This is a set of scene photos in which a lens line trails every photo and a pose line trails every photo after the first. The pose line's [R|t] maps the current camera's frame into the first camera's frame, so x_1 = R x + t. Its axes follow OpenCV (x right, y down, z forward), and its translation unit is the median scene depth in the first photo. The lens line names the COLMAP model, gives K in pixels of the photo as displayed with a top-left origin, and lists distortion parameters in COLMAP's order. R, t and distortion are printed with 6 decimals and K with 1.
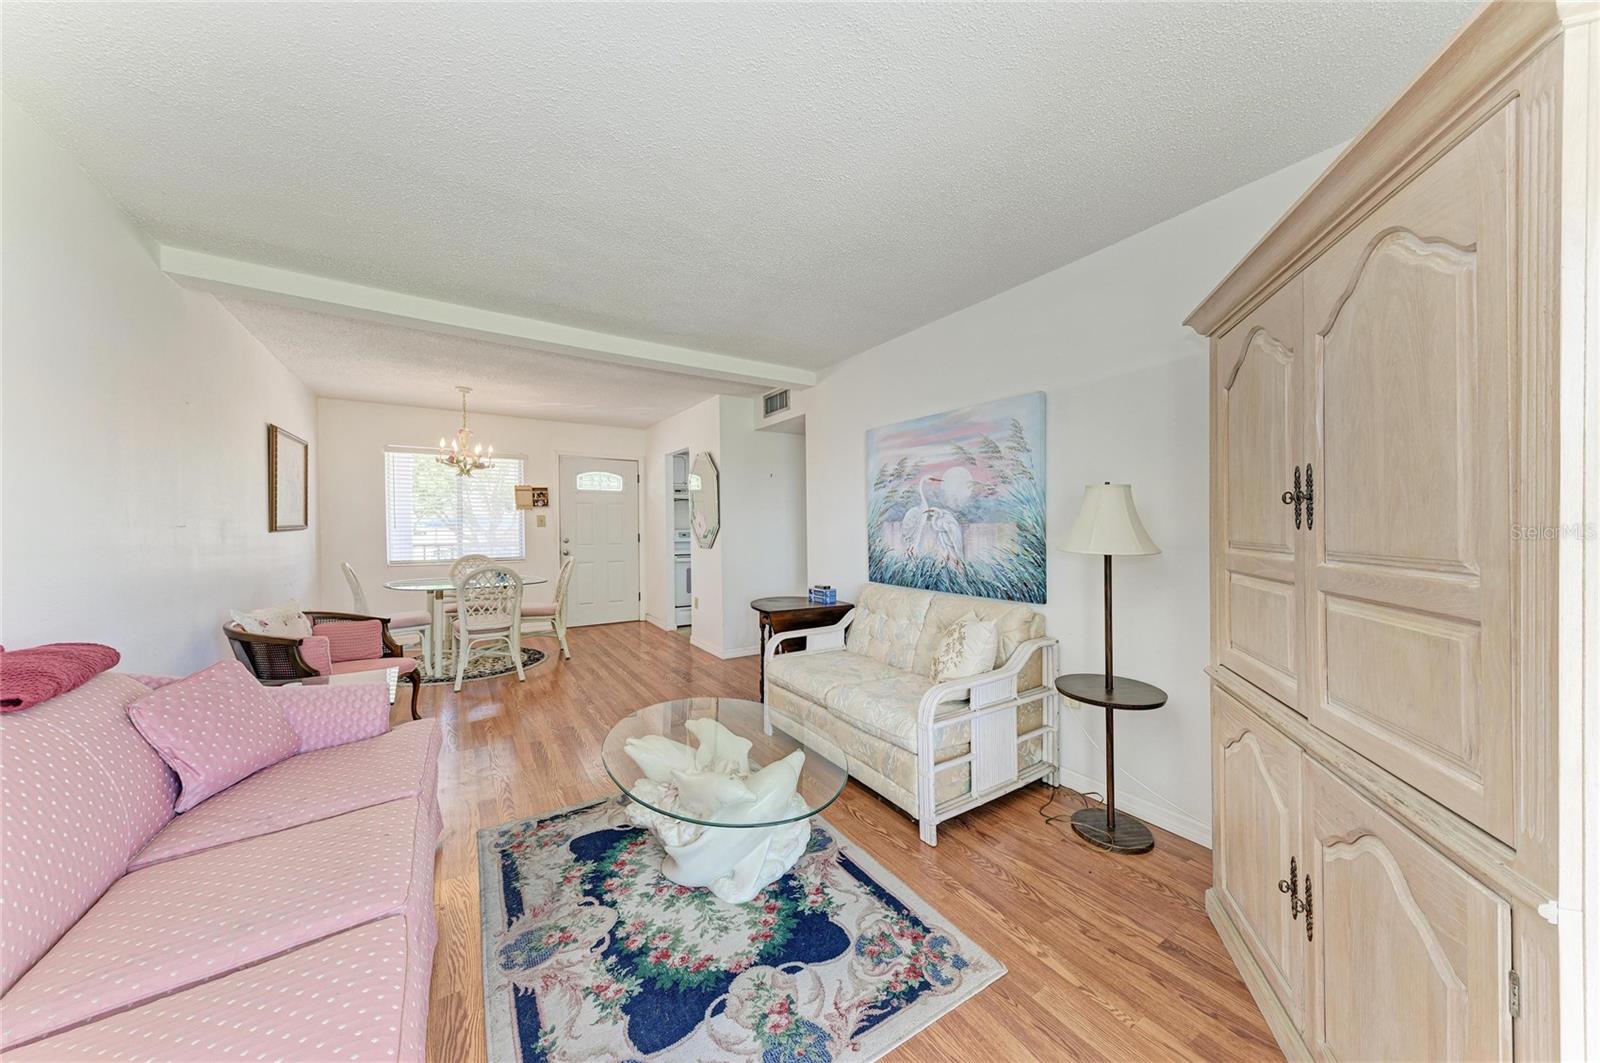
lens RADIAL K [[536.5, 0, 801.2], [0, 536.5, 536.7], [0, 0, 1]] dist [0.024788, -0.005459]
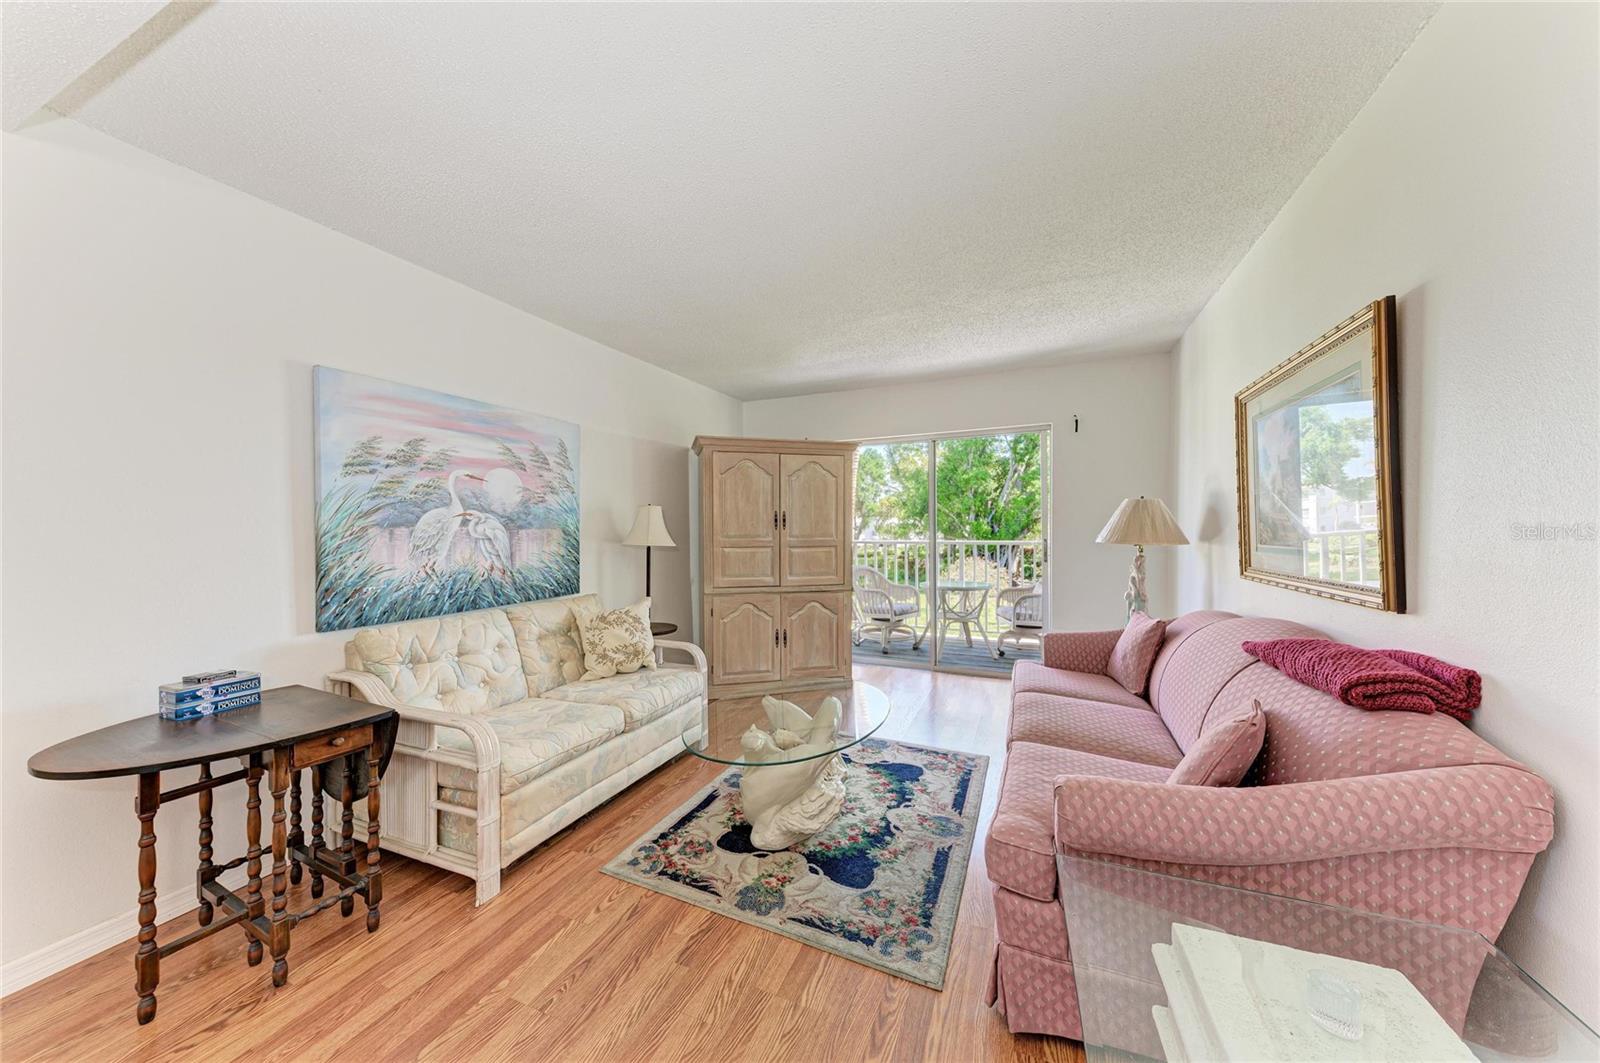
lens RADIAL K [[536.5, 0, 801.2], [0, 536.5, 536.7], [0, 0, 1]] dist [0.024788, -0.005459]
pose [[-0.559776, -0.009453, 0.828590, -0.775811], [0.025760, 0.999253, 0.028802, -0.026092], [-0.828244, 0.037467, -0.559114, 1.108272]]
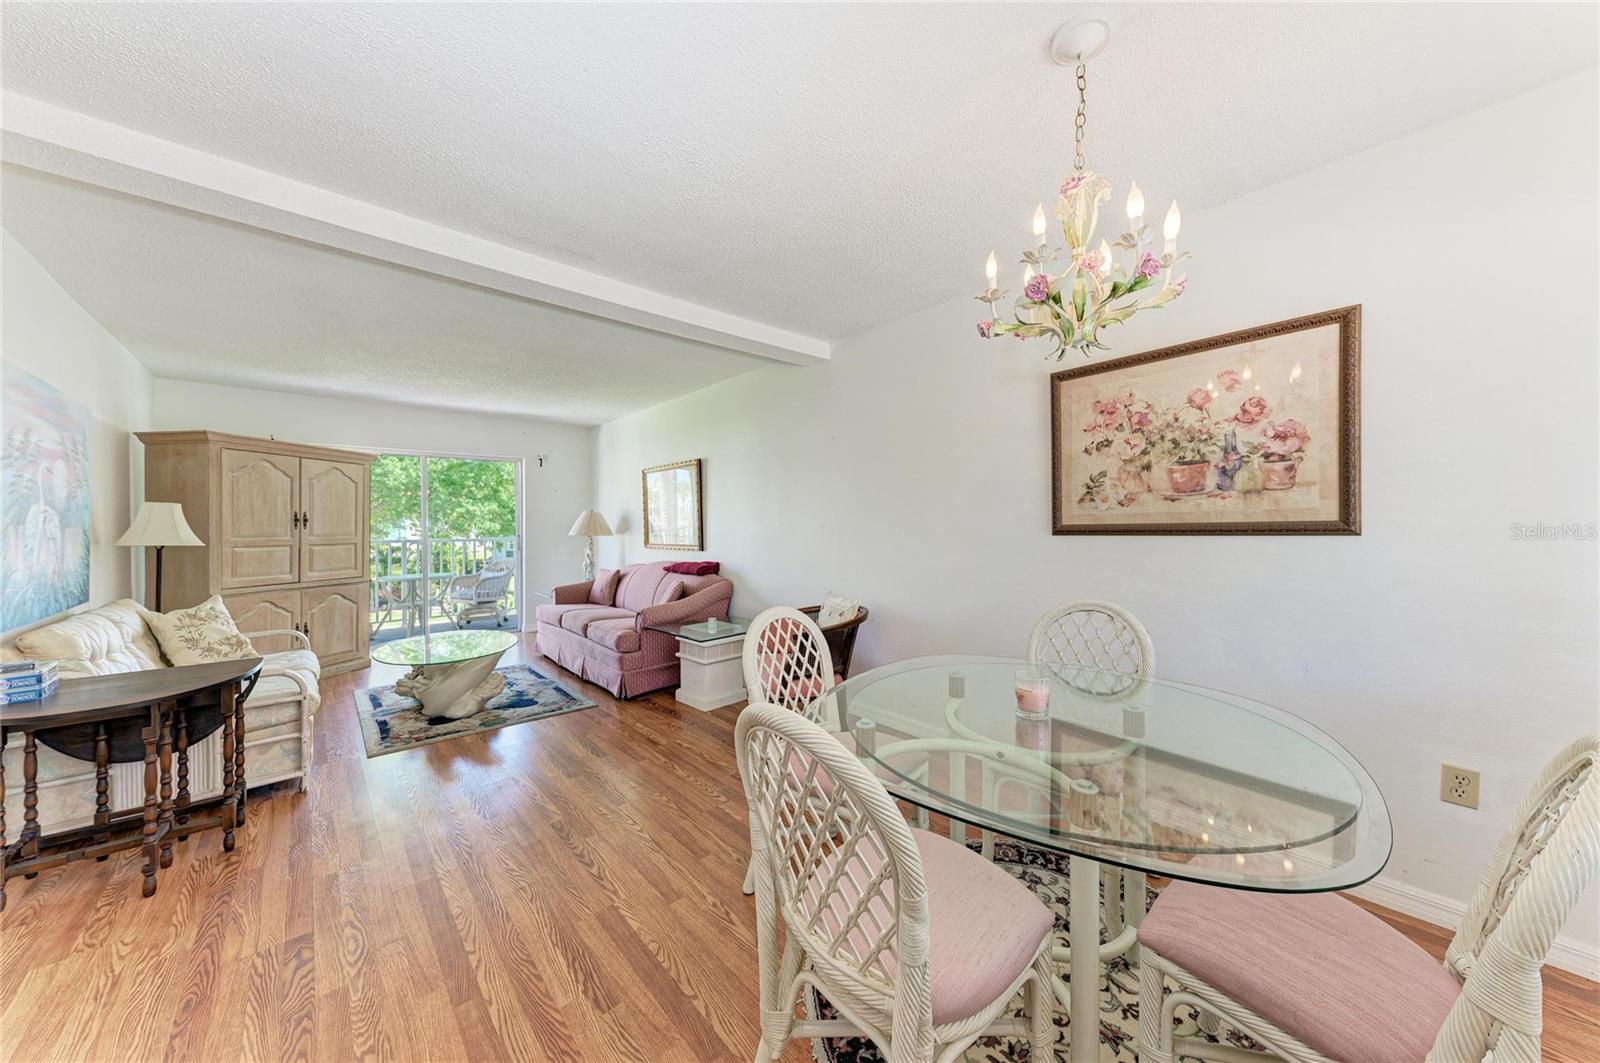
lens RADIAL K [[540.8, 0, 802.5], [0, 540.8, 532.8], [0, 0, 1]] dist [0.030314, -0.006382]
pose [[-0.986852, 0.008812, -0.161387, -0.711110], [0.002856, 0.999307, 0.037102, -0.046639], [0.161603, 0.036154, -0.986193, 2.059762]]
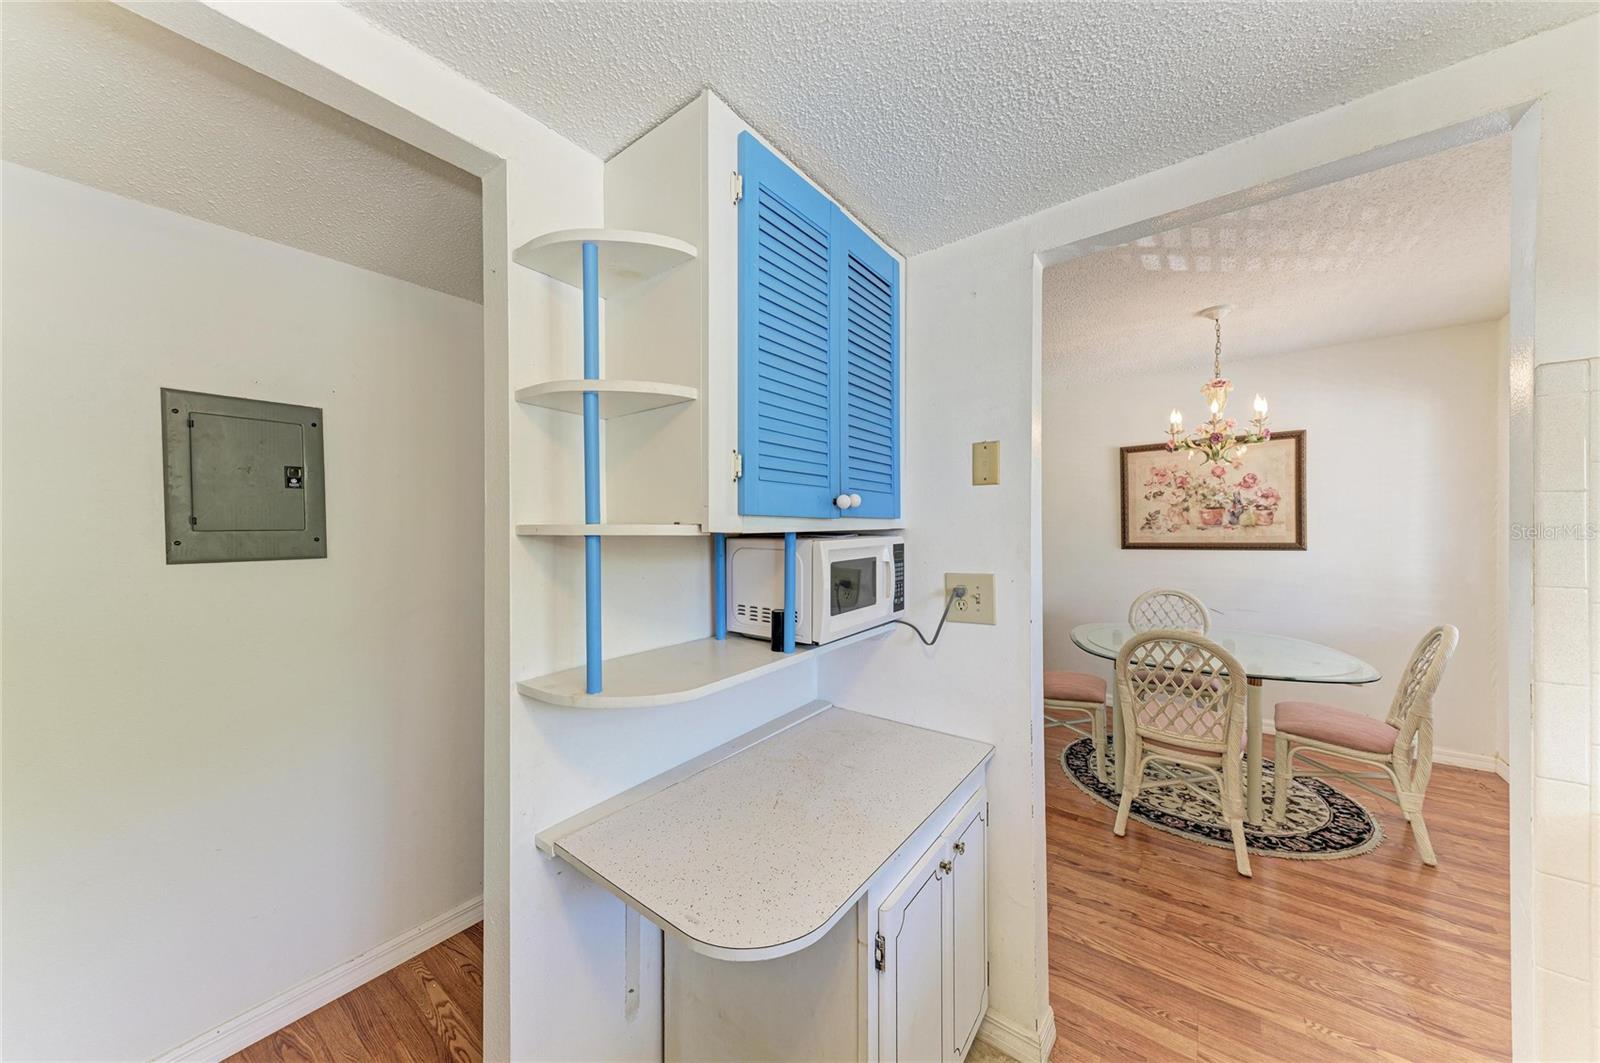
lens RADIAL K [[536.5, 0, 801.2], [0, 536.5, 536.7], [0, 0, 1]] dist [0.024788, -0.005459]
pose [[-0.938079, 0.010790, -0.346255, -0.014242], [-0.001366, 0.999392, 0.034843, -0.087466], [0.346420, 0.033158, -0.937493, 2.267018]]
